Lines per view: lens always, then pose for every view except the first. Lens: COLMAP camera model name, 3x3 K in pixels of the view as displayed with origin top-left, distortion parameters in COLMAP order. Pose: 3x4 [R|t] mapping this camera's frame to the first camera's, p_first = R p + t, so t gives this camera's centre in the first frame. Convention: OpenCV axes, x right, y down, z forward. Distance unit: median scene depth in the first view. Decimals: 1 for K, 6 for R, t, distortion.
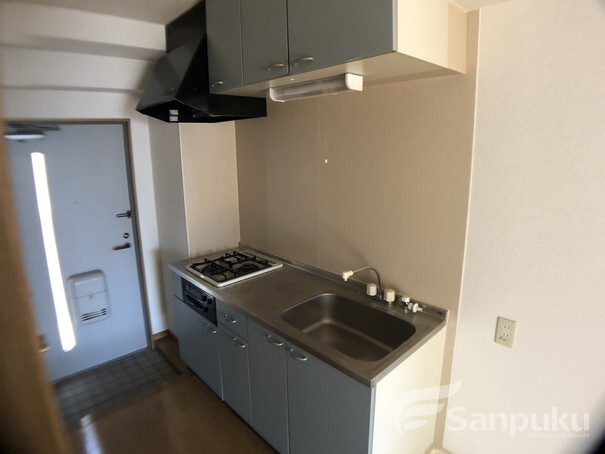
lens RADIAL K [[359.7, 0, 301.5], [0, 359.7, 224.5], [0, 0, 1]] dist [-0.078878, -0.000701]
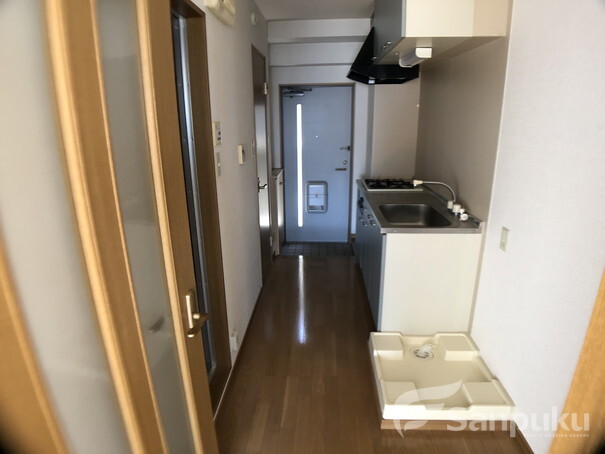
lens RADIAL K [[359.7, 0, 301.9], [0, 359.7, 226.8], [0, 0, 1]] dist [-0.078878, -0.000701]
pose [[0.701831, 0.215386, -0.679001, 0.526401], [-0.148886, 0.976494, 0.155862, 0.099109], [0.696611, -0.008295, 0.717402, -0.253029]]
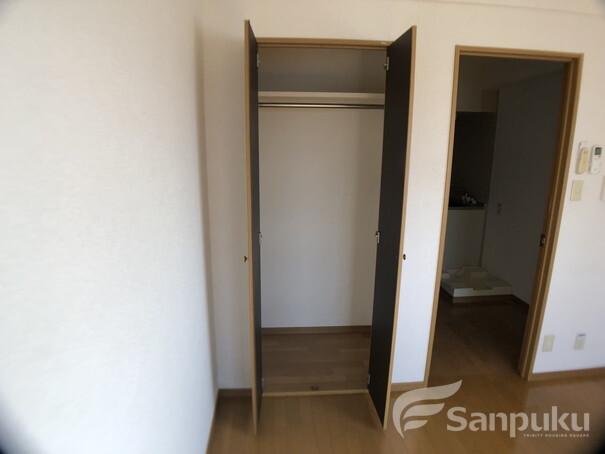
lens RADIAL K [[359.7, 0, 302.1], [0, 359.7, 227.2], [0, 0, 1]] dist [-0.078878, -0.000701]
pose [[0.792621, 0.158998, -0.588618, 0.558949], [-0.152523, 0.986411, 0.061066, 0.287587], [0.590329, 0.041376, 0.806101, -1.137185]]
